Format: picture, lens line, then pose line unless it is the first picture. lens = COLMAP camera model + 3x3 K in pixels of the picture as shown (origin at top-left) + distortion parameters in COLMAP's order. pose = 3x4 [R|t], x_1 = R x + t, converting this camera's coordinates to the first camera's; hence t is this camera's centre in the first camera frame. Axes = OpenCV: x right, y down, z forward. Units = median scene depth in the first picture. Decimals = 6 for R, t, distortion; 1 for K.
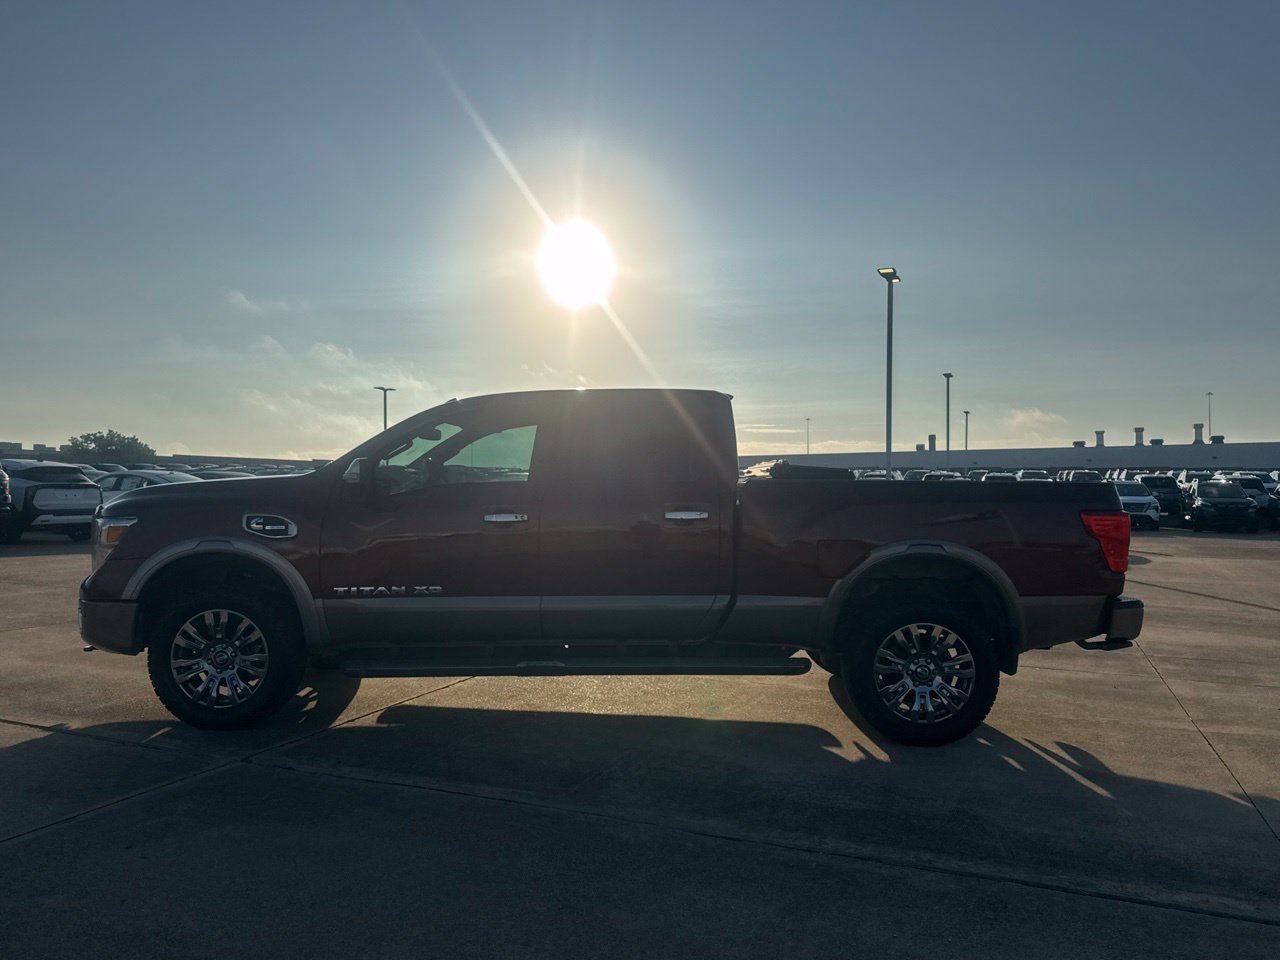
lens RADIAL K [[958.6, 0, 641.5], [0, 958.6, 503.1], [0, 0, 1]] dist [0.054137, -0.082980]
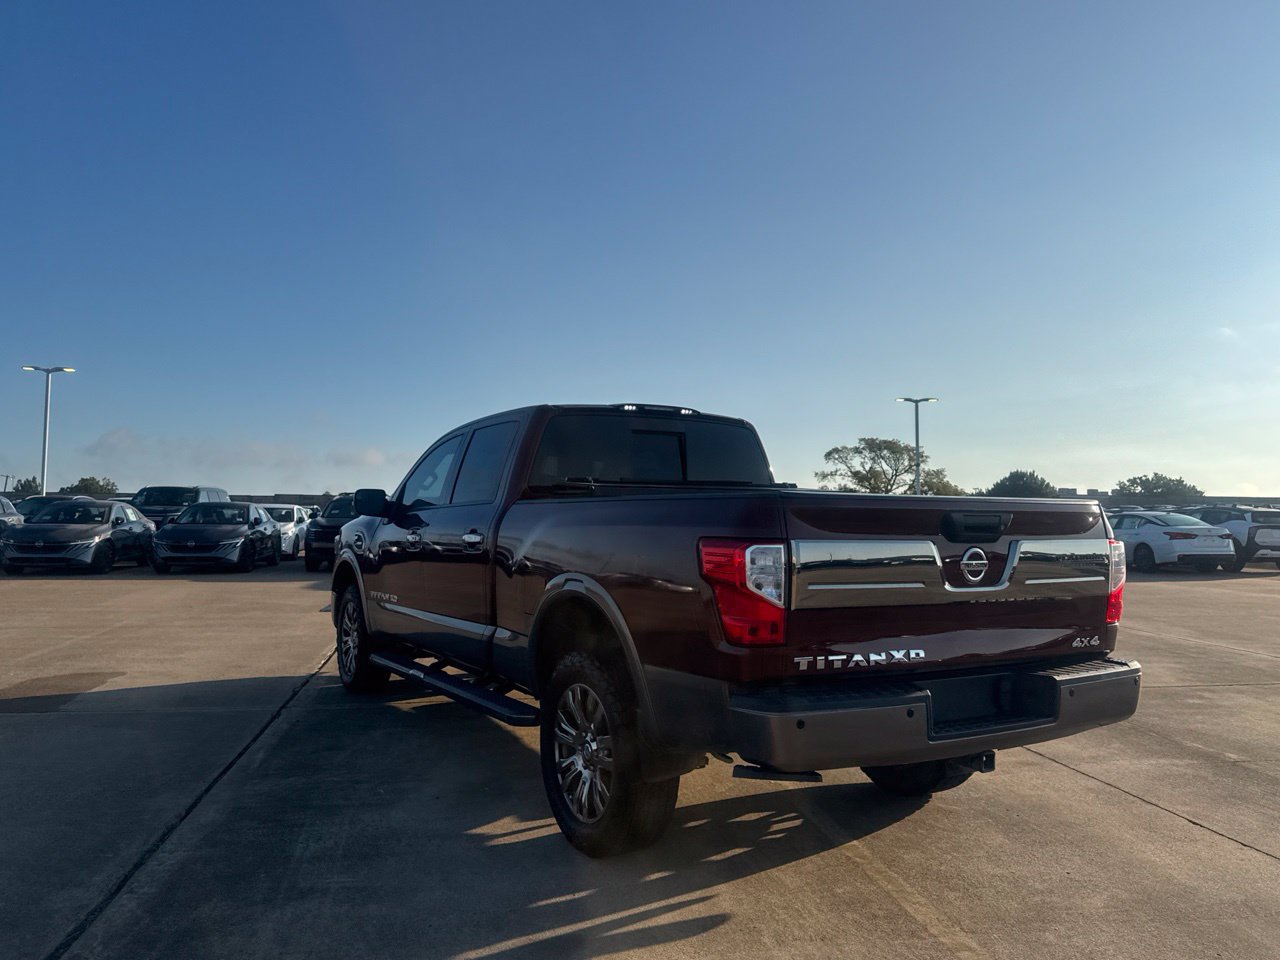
lens RADIAL K [[958.6, 0, 638.2], [0, 958.6, 479.9], [0, 0, 1]] dist [0.054137, -0.082980]
pose [[0.515045, -0.040033, -0.856228, 0.963066], [-0.018898, 0.998136, -0.058035, 0.006969], [0.856955, 0.046072, 0.513328, 0.637540]]
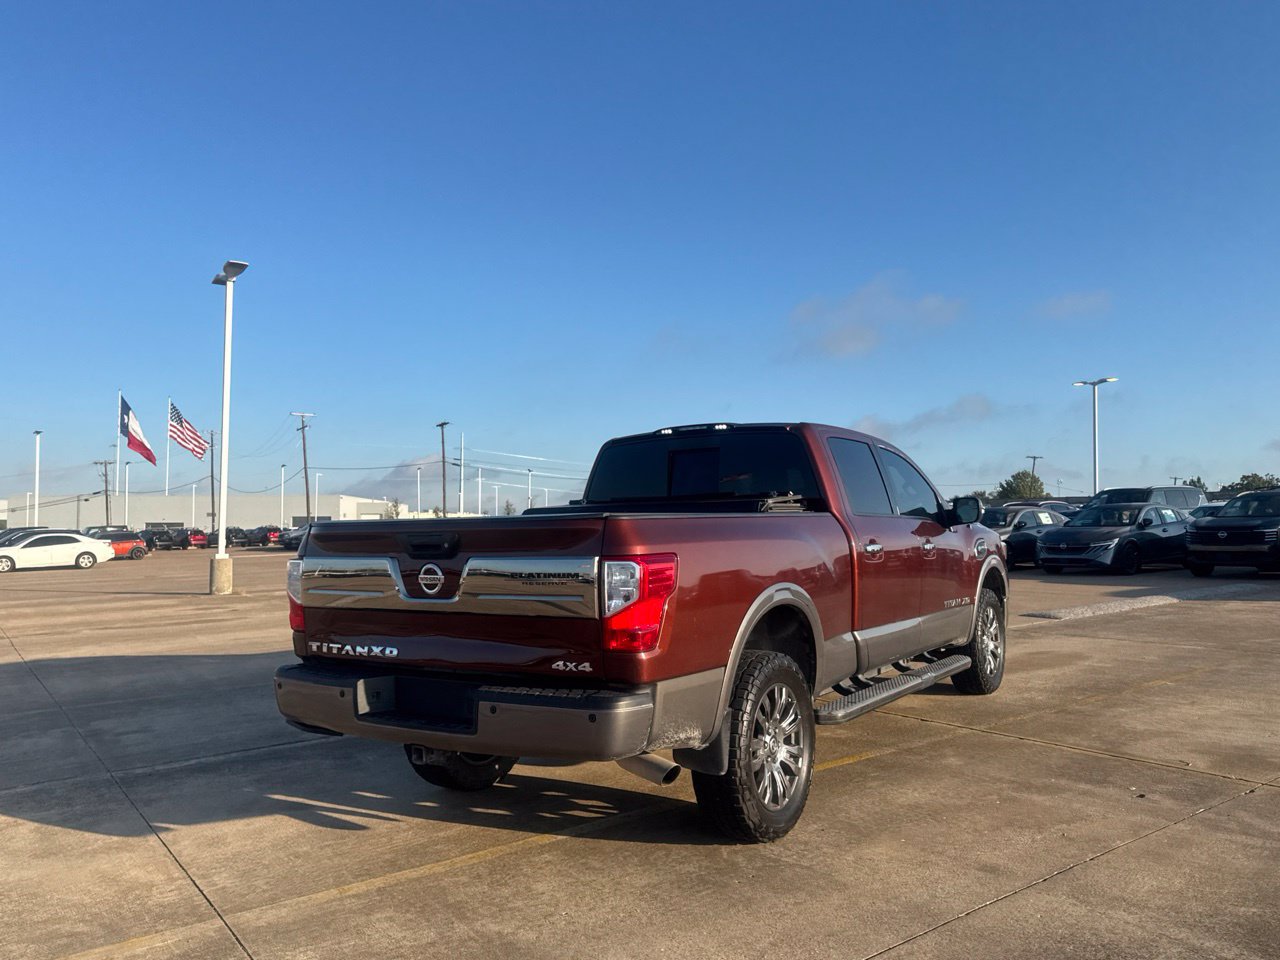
lens RADIAL K [[958.6, 0, 643.1], [0, 958.6, 485.0], [0, 0, 1]] dist [0.054137, -0.082980]
pose [[-0.536749, -0.033288, -0.843085, 1.048840], [0.002533, 0.999153, -0.041063, -0.018985], [0.843738, -0.024176, -0.536210, 1.708228]]
